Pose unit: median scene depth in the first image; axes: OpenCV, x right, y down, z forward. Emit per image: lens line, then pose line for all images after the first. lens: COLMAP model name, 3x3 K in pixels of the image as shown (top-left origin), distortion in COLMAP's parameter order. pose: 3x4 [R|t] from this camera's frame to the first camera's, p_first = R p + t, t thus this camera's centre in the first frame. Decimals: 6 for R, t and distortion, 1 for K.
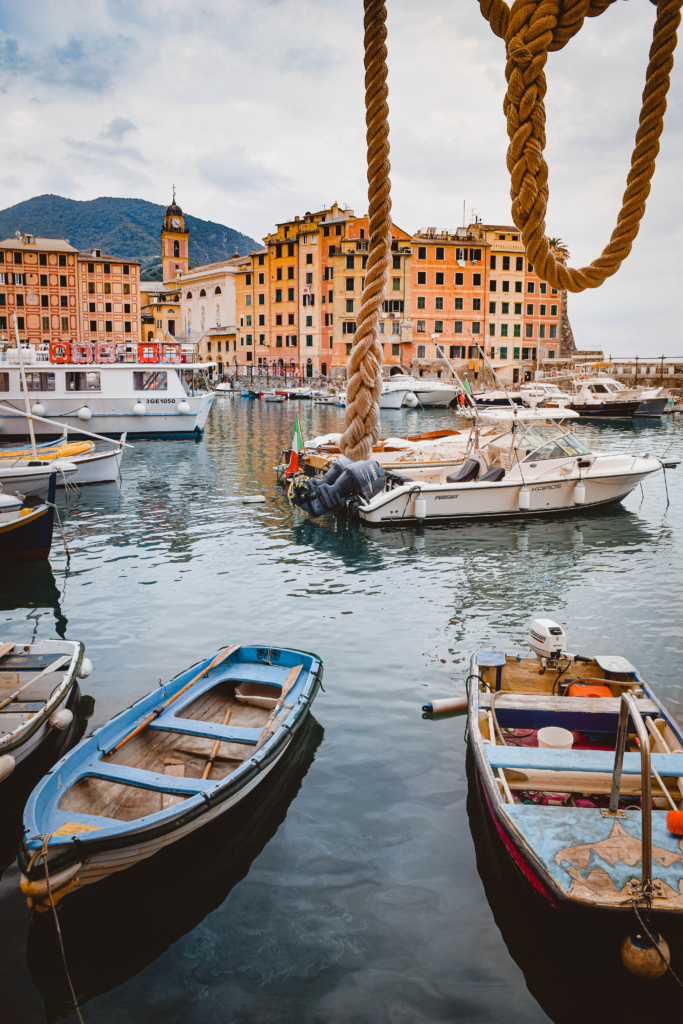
lens RADIAL K [[804.4, 0, 340.5], [0, 804.4, 510.4], [0, 0, 1]] dist [-0.091251, -0.000087]
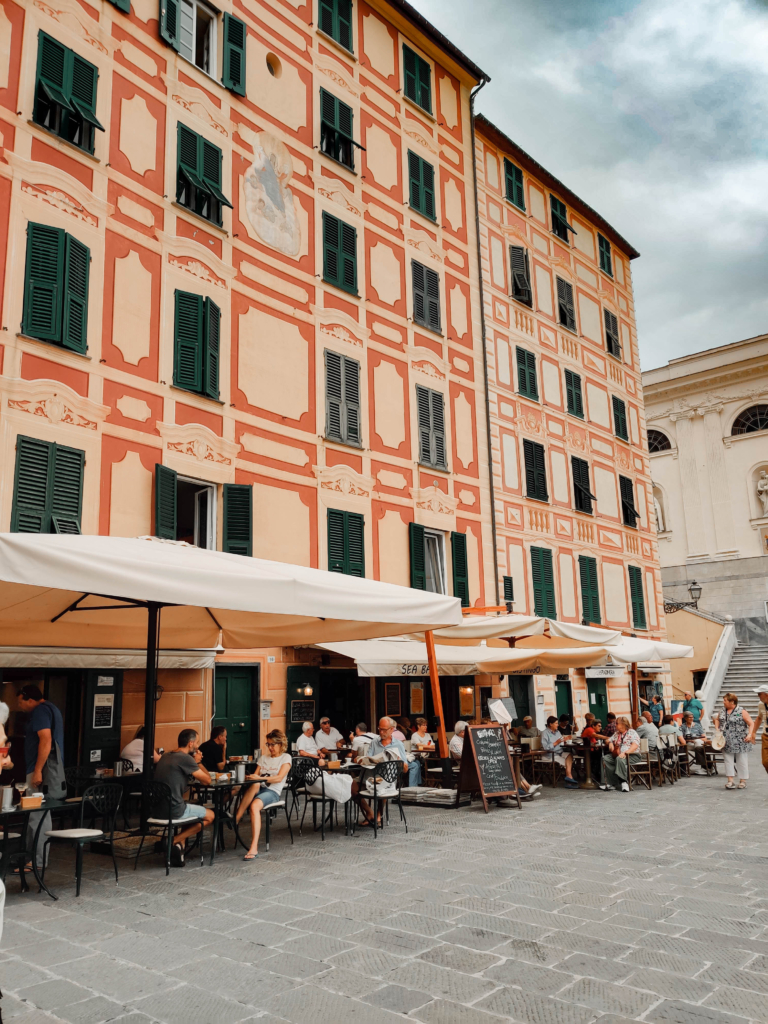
lens RADIAL K [[771.7, 0, 384.8], [0, 771.7, 533.6], [0, 0, 1]] dist [0.024374, -0.001777]
pose [[0.959515, 0.025573, 0.280494, -0.437114], [0.078530, 0.932089, -0.353614, -0.178829], [-0.270488, 0.361325, 0.892345, 0.957120]]
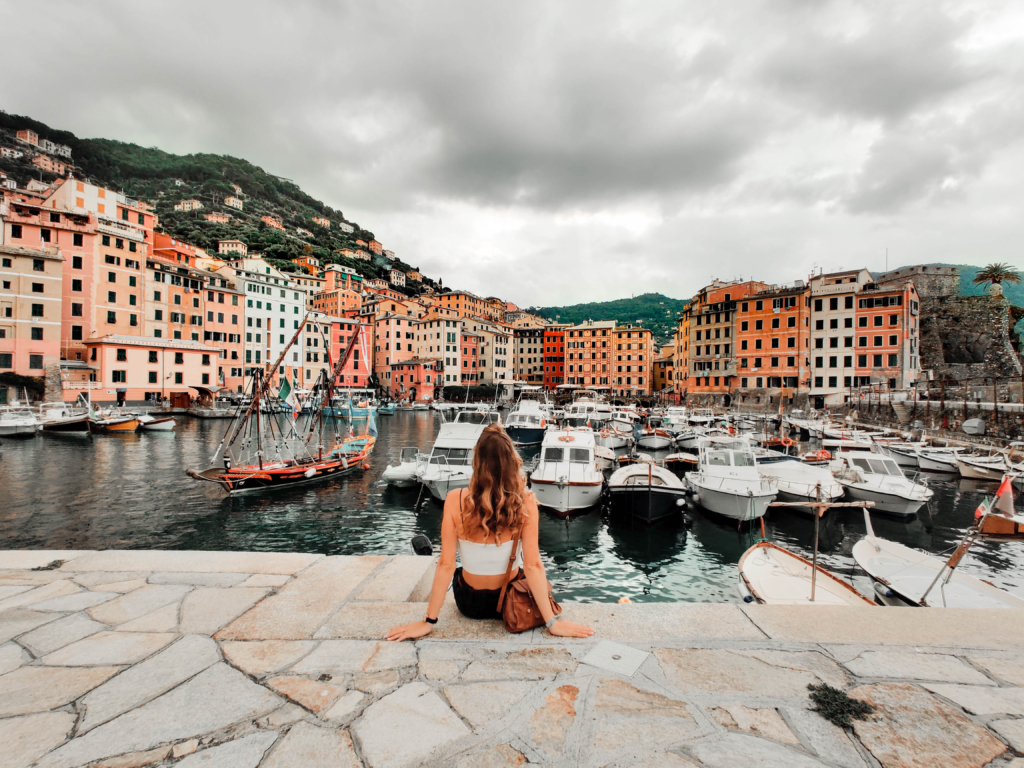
lens RADIAL K [[511.2, 0, 515.3], [0, 511.2, 389.3], [0, 0, 1]] dist [-0.002803, 0.000403]
pose [[0.576867, -0.002942, -0.816832, 0.511143], [-0.146060, 0.983506, -0.106693, -0.043025], [0.803673, 0.180854, 0.566923, 0.225120]]
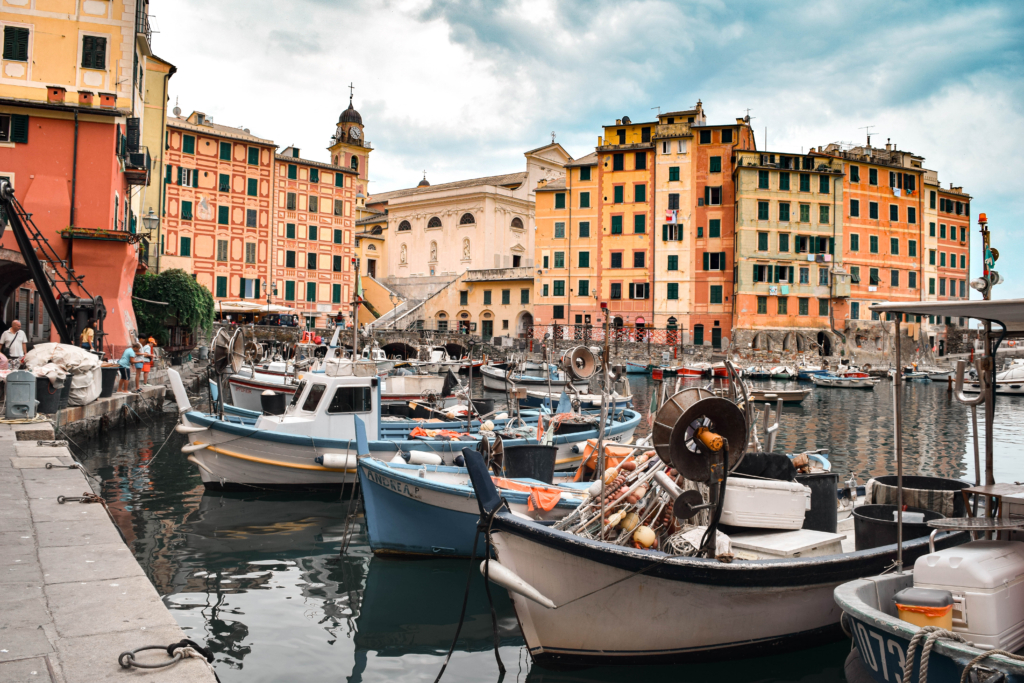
lens RADIAL K [[804.4, 0, 513.5], [0, 804.4, 338.5], [0, 0, 1]] dist [-0.091251, -0.000087]
pose [[0.967939, 0.015424, 0.250710, -0.331963], [0.027556, 0.985568, -0.167024, -0.061445], [-0.249668, 0.168578, 0.953545, 0.385067]]
